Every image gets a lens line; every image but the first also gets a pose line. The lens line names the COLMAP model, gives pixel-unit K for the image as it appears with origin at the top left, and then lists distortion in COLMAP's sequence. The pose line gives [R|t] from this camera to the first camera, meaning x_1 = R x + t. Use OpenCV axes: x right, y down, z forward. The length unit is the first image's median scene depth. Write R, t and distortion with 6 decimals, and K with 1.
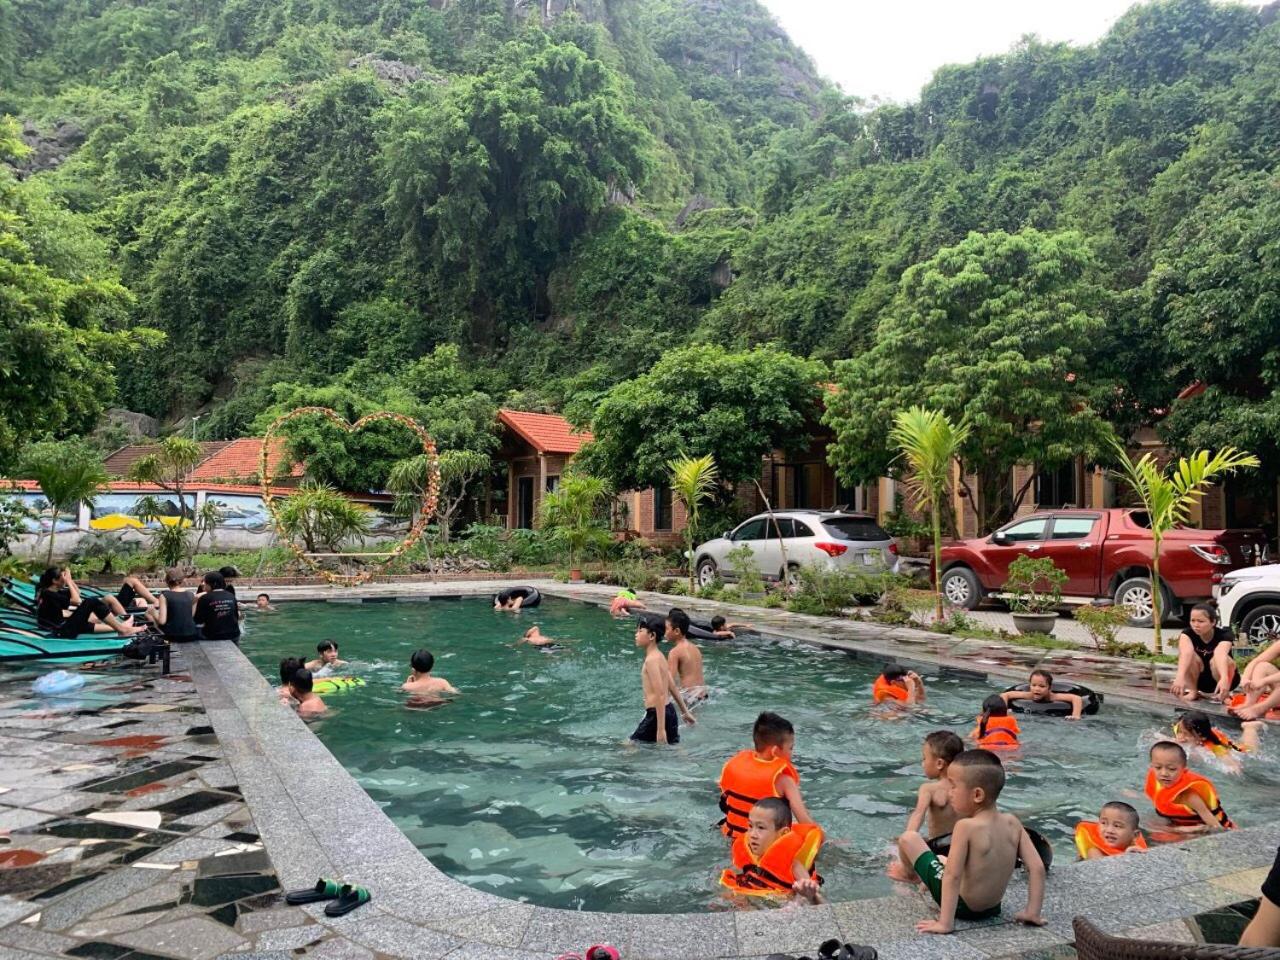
lens RADIAL K [[969.1, 0, 640.0], [0, 969.1, 480.0], [0, 0, 1]] dist [0.016197, 0.000107]
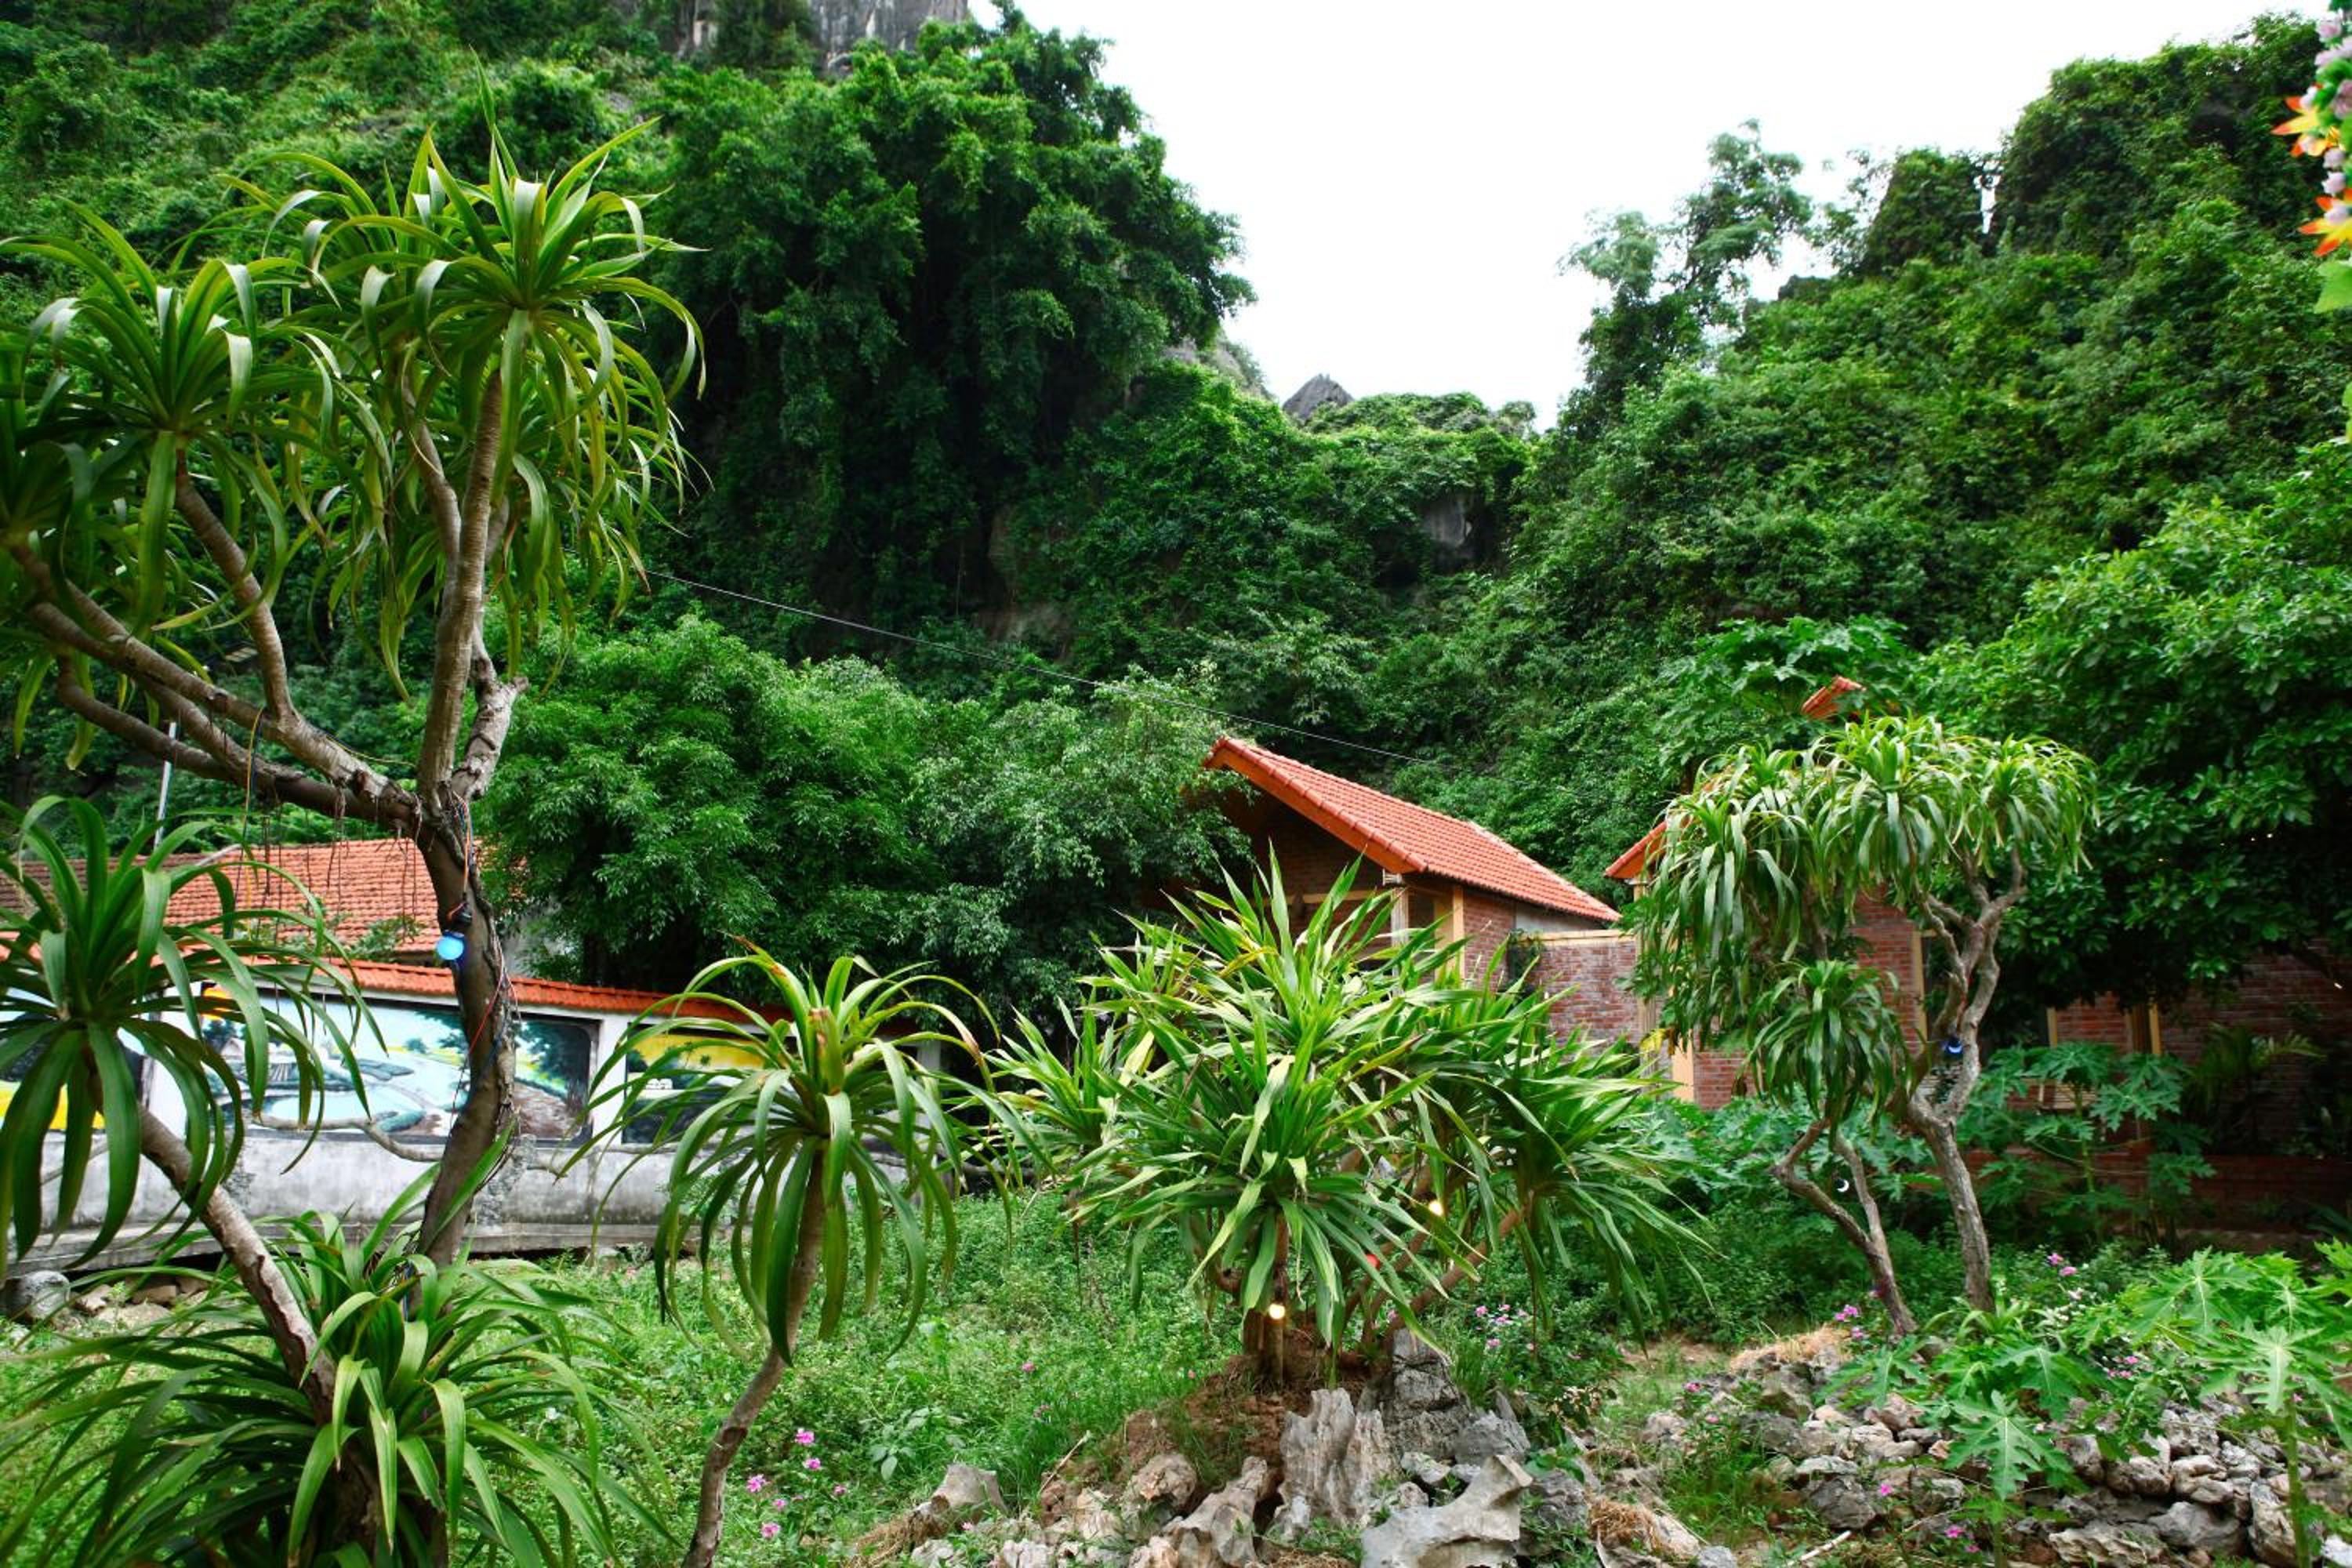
lens RADIAL K [[1613.9, 0, 1168.9], [0, 1613.9, 785.9], [0, 0, 1]] dist [-0.103332, 0.073121]
pose [[0.976602, 0.045532, 0.210181, -0.196371], [-0.014228, 0.988869, -0.148107, 0.012185], [-0.214585, 0.141651, 0.966379, 0.377656]]
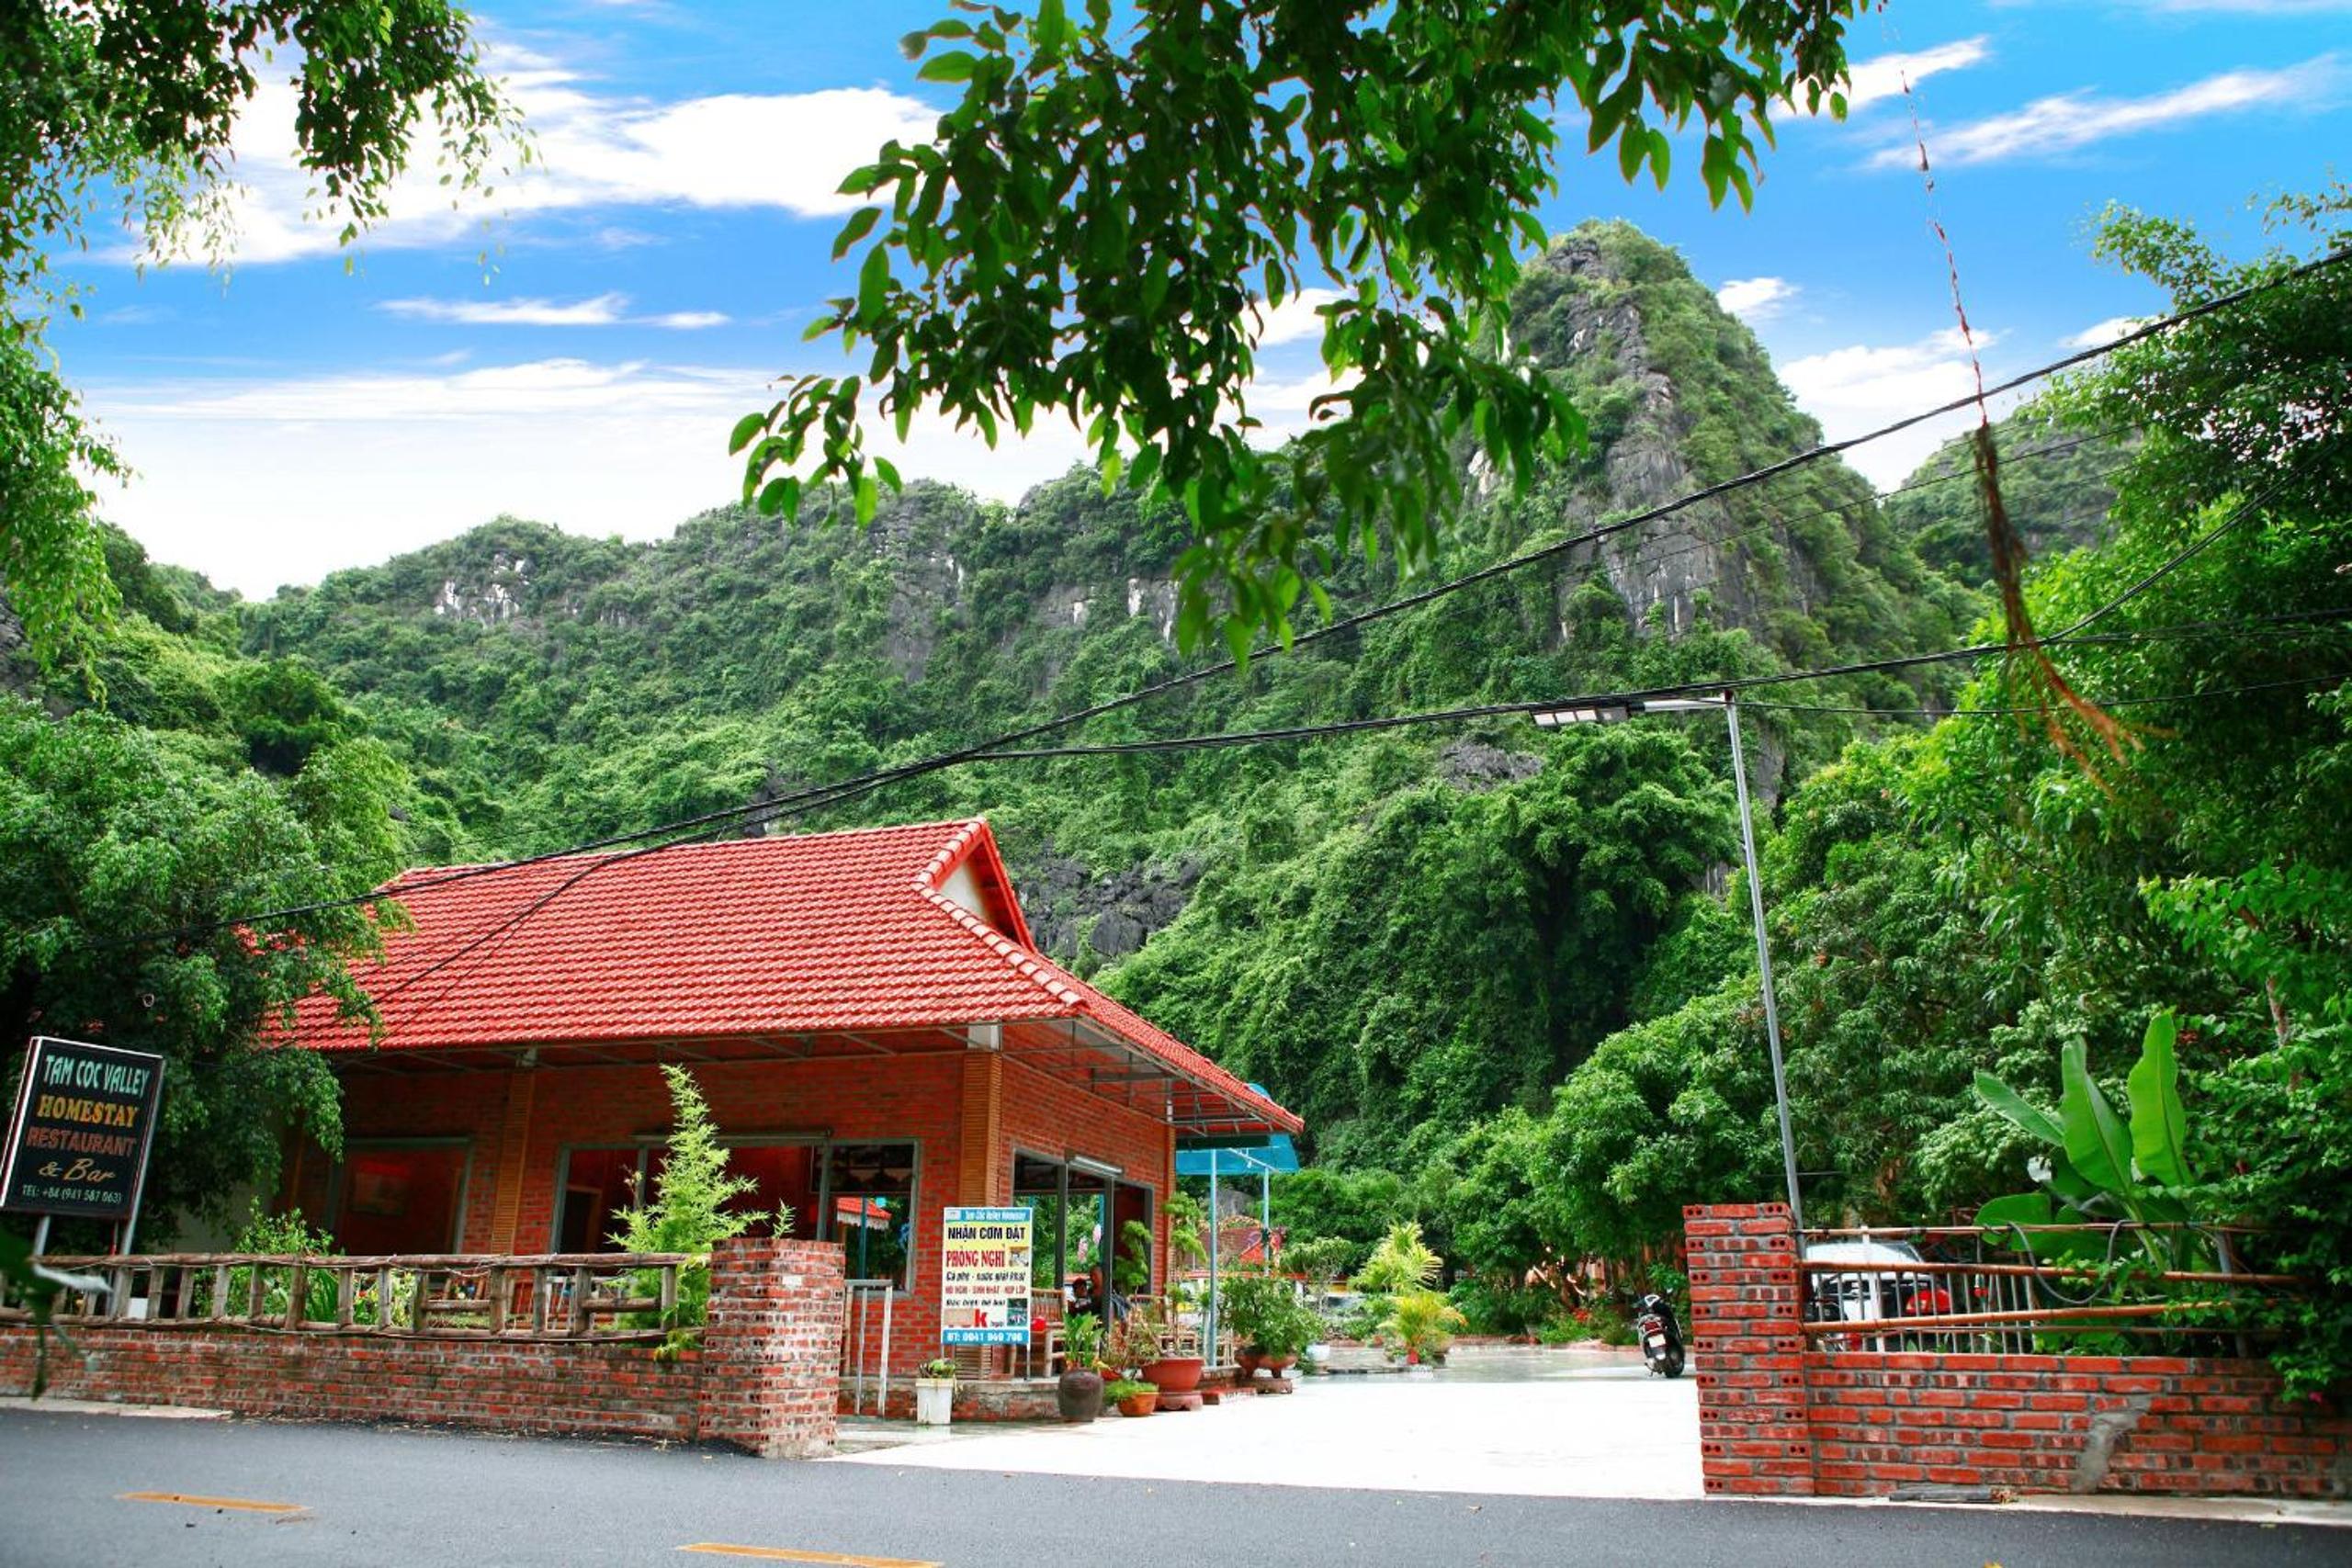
lens RADIAL K [[1614.6, 0, 1167.1], [0, 1614.6, 782.9], [0, 0, 1]] dist [-0.108337, 0.081113]
pose [[0.819160, -0.195613, -0.539177, 0.422197], [0.038254, 0.956586, -0.288930, -0.002886], [0.572288, 0.216054, 0.791080, -0.413605]]
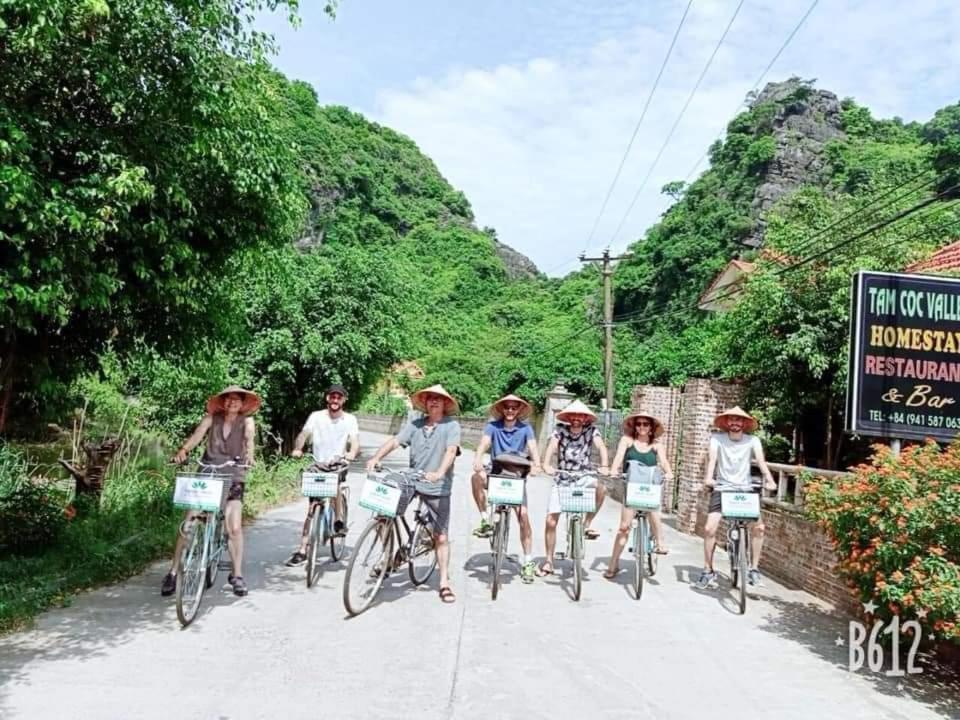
lens RADIAL K [[729.6, 0, 477.3], [0, 729.6, 345.5], [0, 0, 1]] dist [0.098108, -0.159852]
pose [[-0.139743, -0.133860, -0.981098, 0.239828], [-0.039998, 0.990775, -0.129483, -0.013322], [0.989380, 0.021148, -0.143808, -0.348514]]
